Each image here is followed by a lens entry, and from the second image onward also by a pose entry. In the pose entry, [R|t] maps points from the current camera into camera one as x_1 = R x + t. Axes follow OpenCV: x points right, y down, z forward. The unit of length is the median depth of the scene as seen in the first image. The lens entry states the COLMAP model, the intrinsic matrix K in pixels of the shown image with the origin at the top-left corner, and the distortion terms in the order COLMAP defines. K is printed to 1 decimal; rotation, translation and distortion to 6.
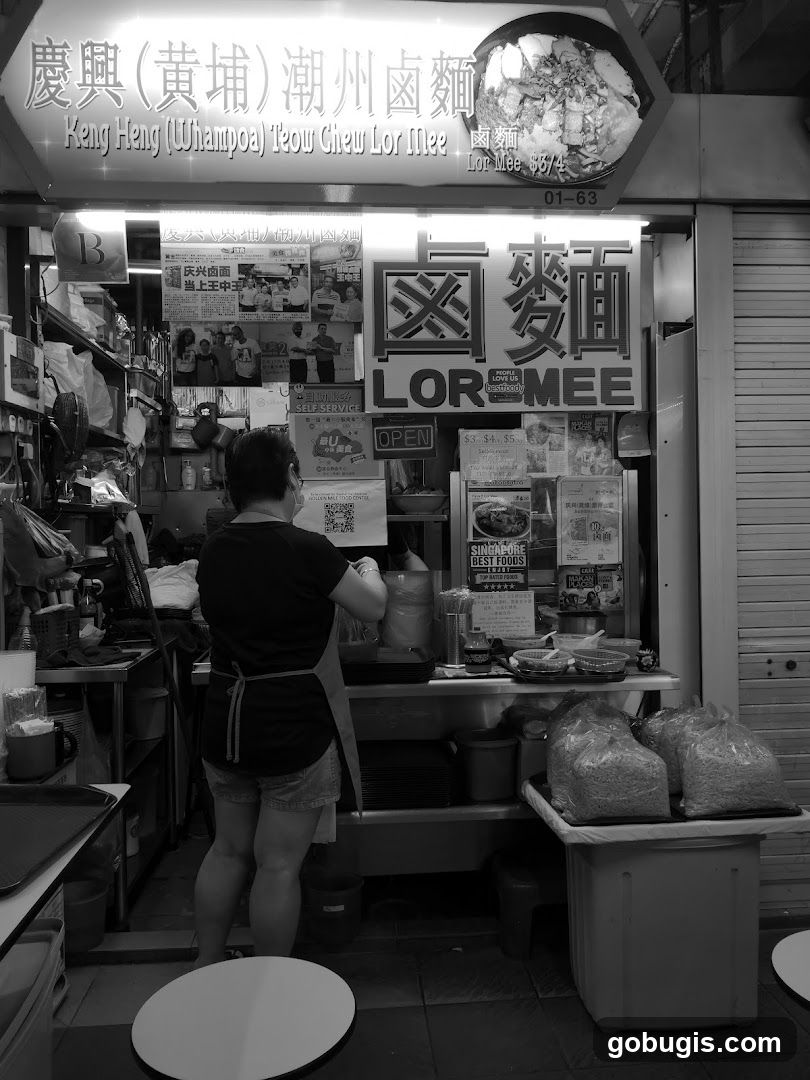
lens RADIAL K [[869.3, 0, 390.0], [0, 869.3, 558.8], [0, 0, 1]] dist [0.029402, -0.046318]
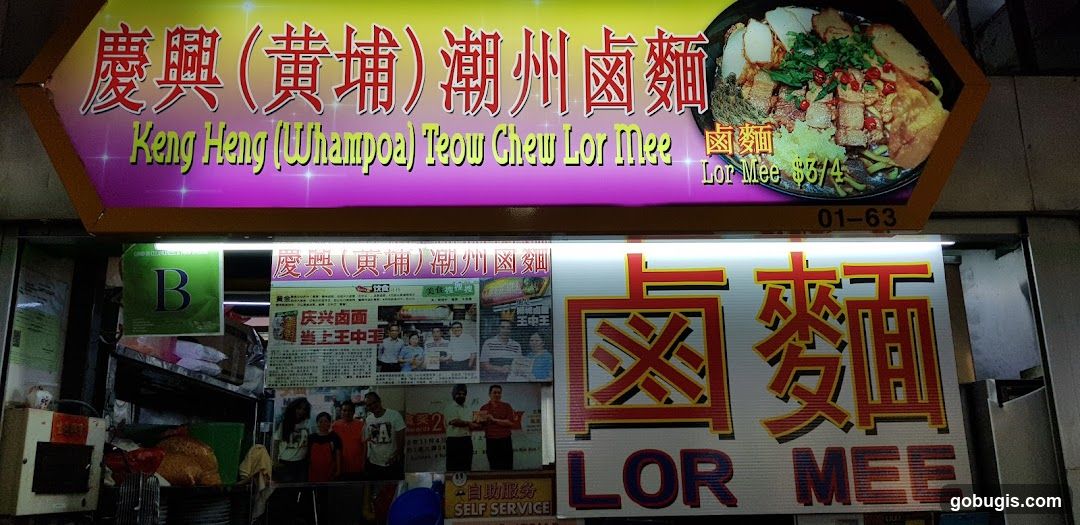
lens RADIAL K [[848.3, 0, 542.0], [0, 848.3, 283.0], [0, 0, 1]] dist [0.071870, -0.121690]
pose [[0.999247, -0.011605, -0.037034, -0.014415], [0.001773, 0.966899, -0.255152, -0.179910], [0.038769, 0.254894, 0.966192, 0.331035]]
